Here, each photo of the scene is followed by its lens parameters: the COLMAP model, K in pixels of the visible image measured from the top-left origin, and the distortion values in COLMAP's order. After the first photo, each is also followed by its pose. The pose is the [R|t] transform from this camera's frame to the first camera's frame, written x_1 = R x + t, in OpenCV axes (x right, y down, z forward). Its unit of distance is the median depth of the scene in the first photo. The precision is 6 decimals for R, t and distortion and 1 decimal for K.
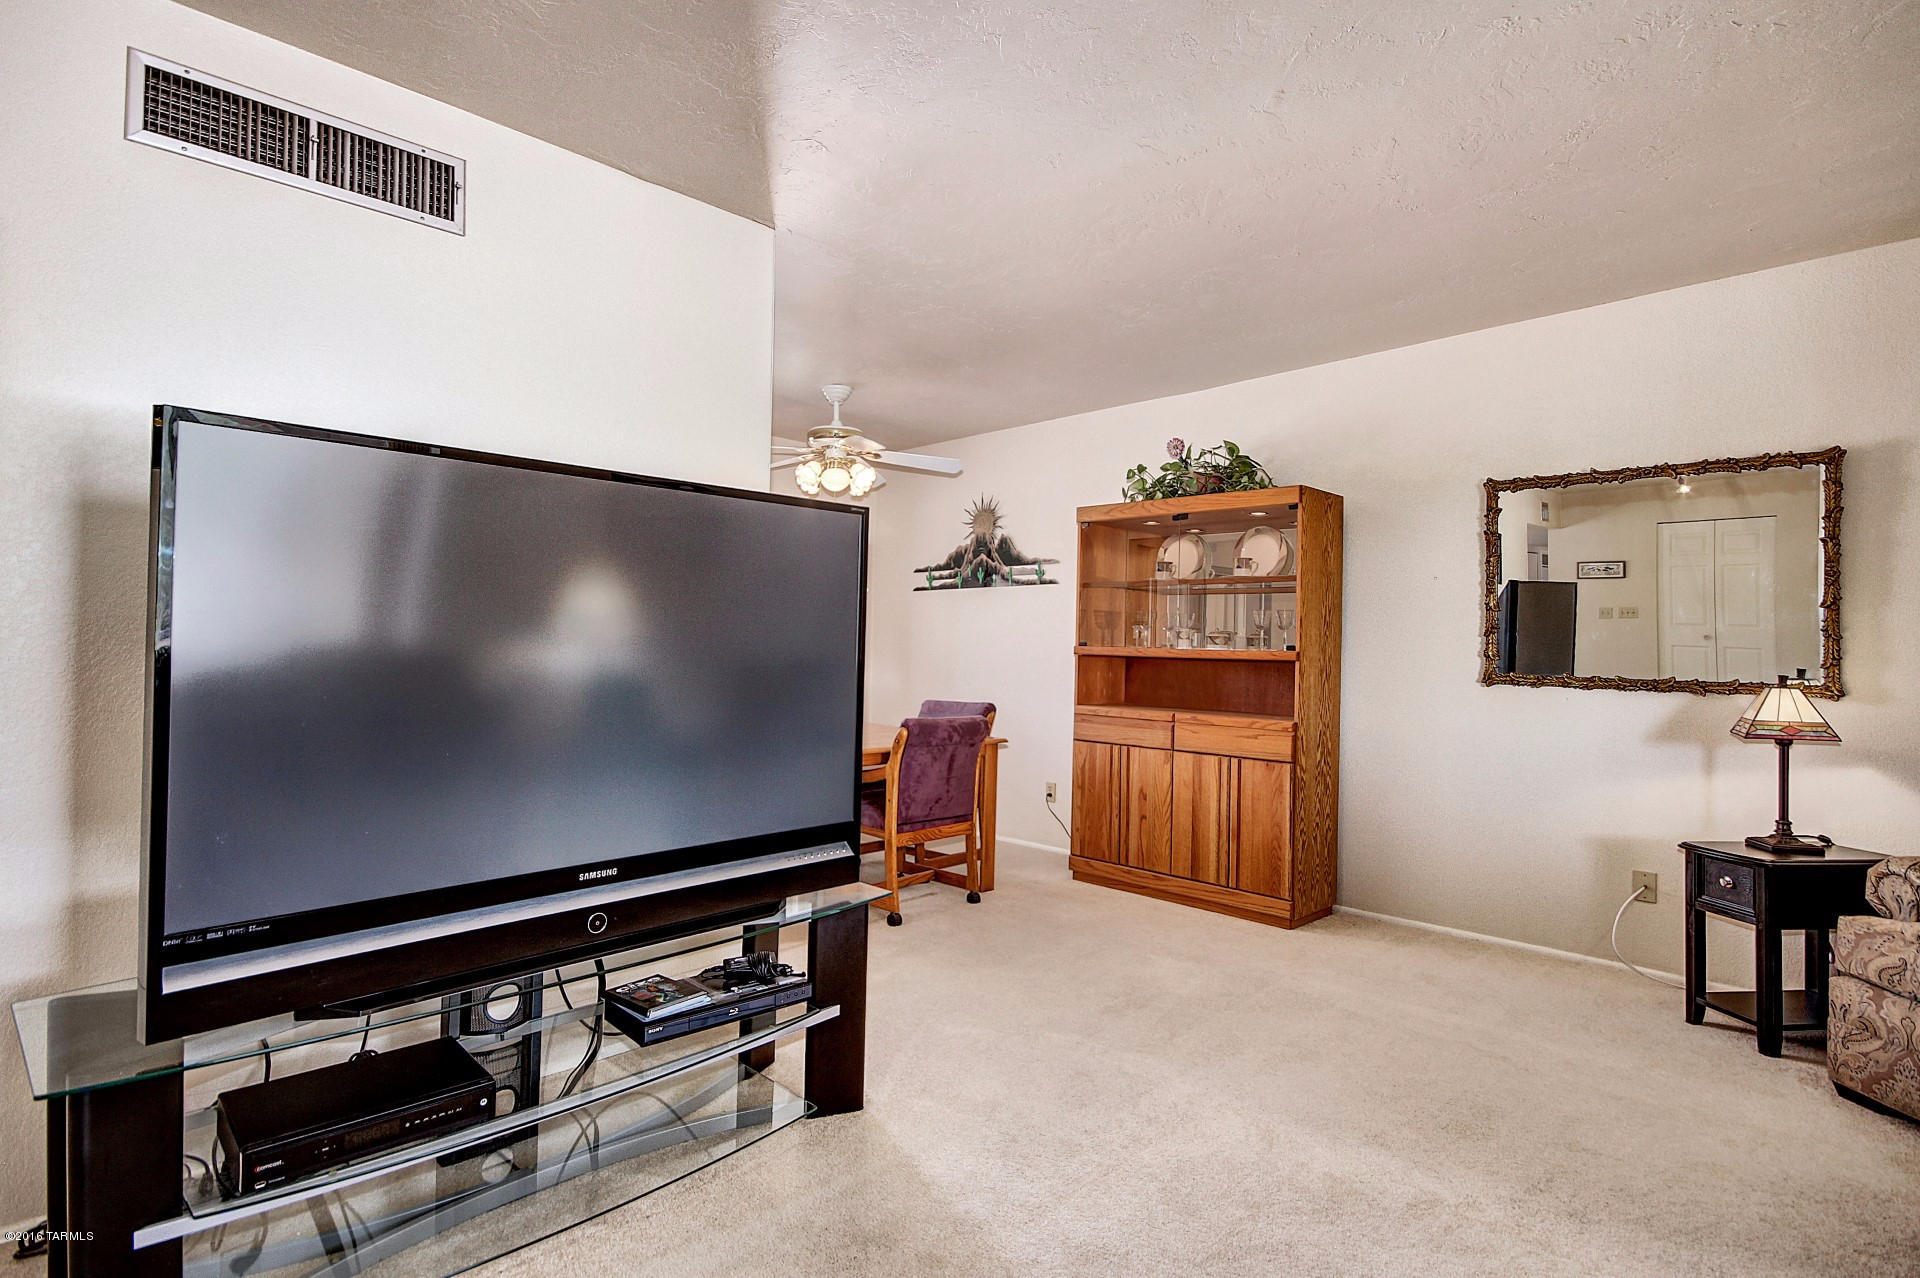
lens RADIAL K [[923.4, 0, 958.6], [0, 923.4, 632.6], [0, 0, 1]] dist [0.003623, -0.004259]
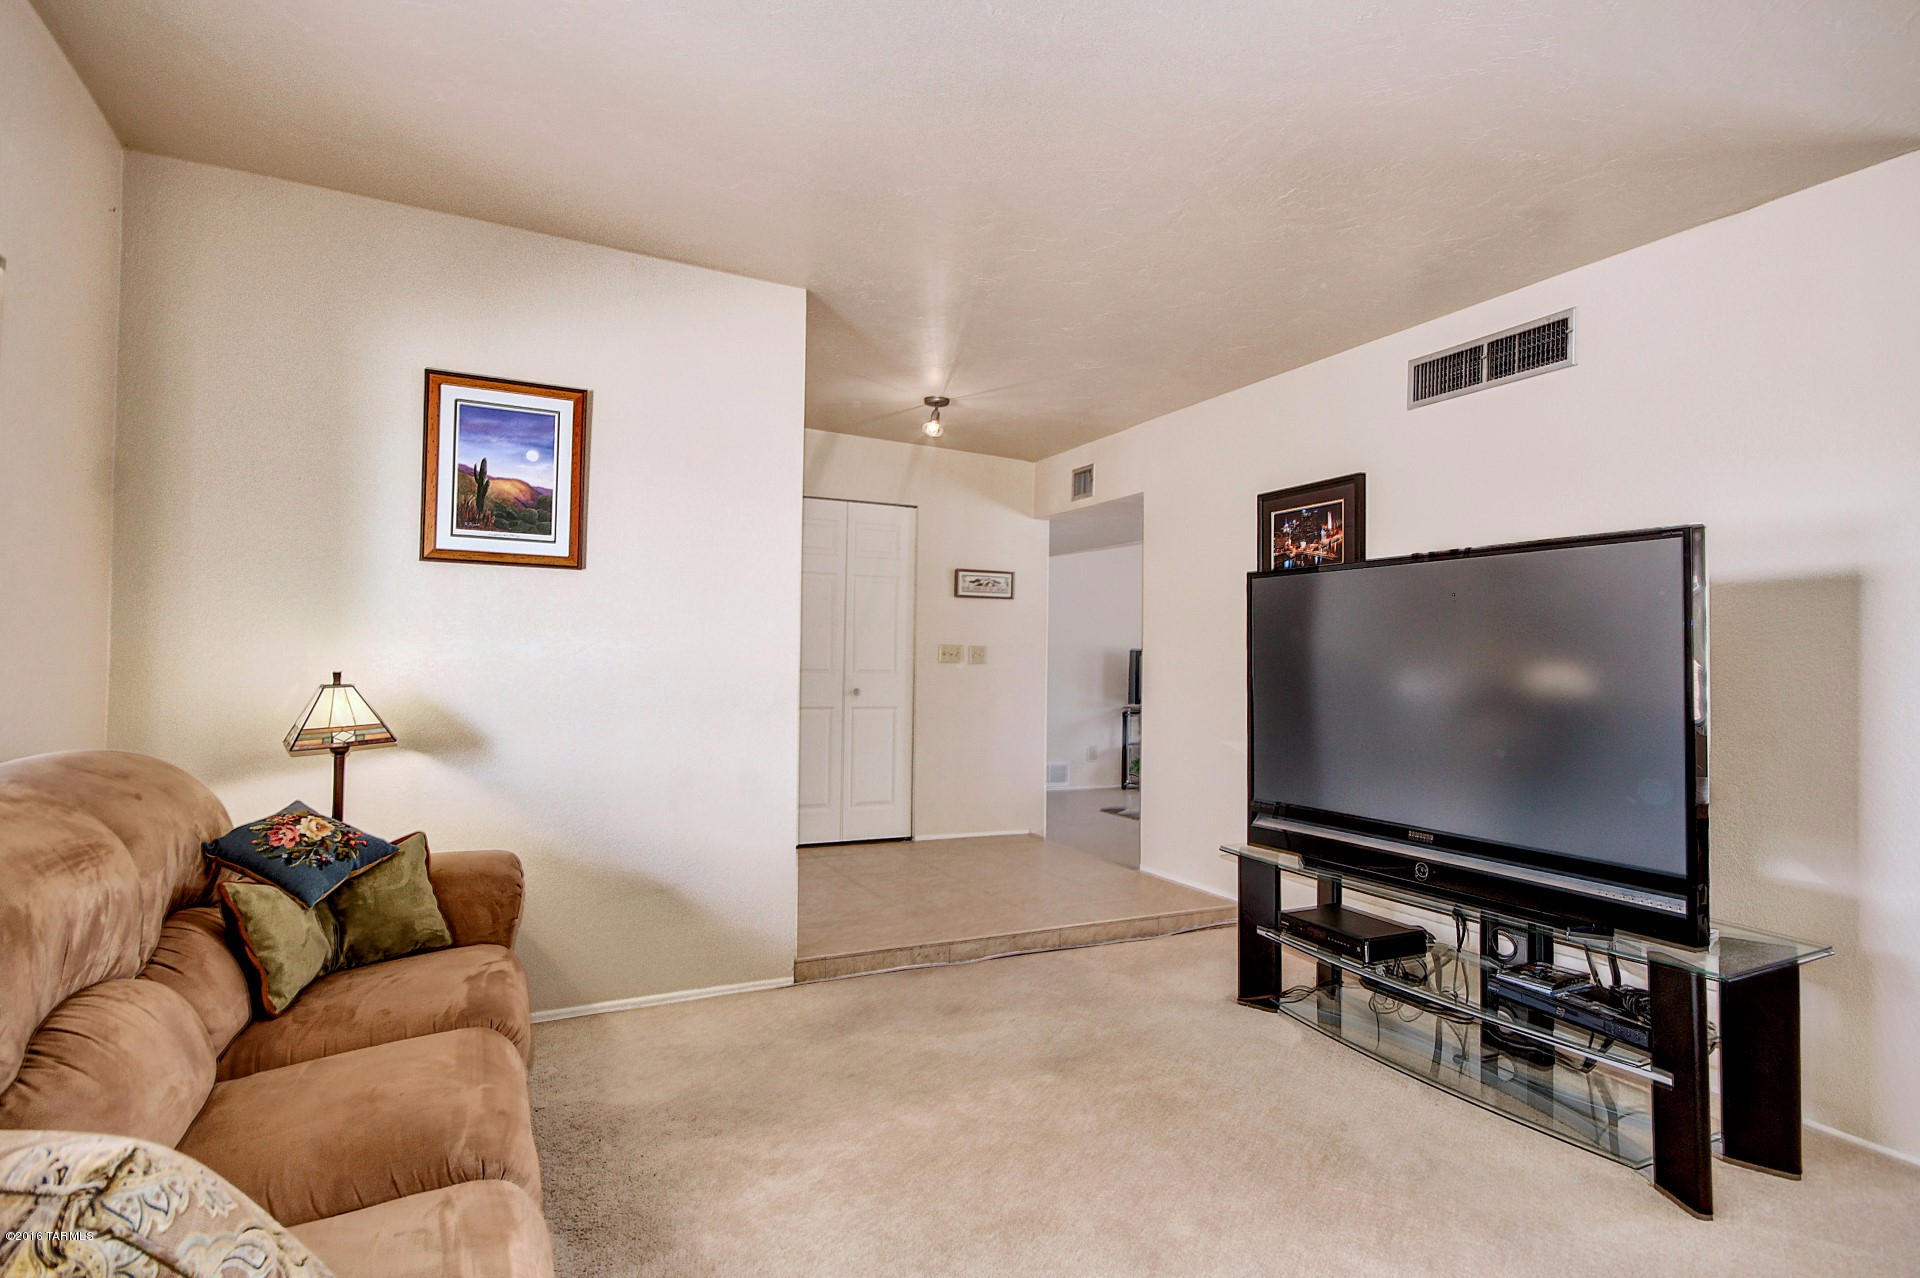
lens RADIAL K [[923.4, 0, 962.7], [0, 923.4, 645.2], [0, 0, 1]] dist [0.003623, -0.004259]
pose [[-0.313252, -0.049404, -0.948384, 1.433841], [-0.017288, 0.998777, -0.046319, 0.051700], [0.949513, 0.001886, -0.313723, 0.919883]]
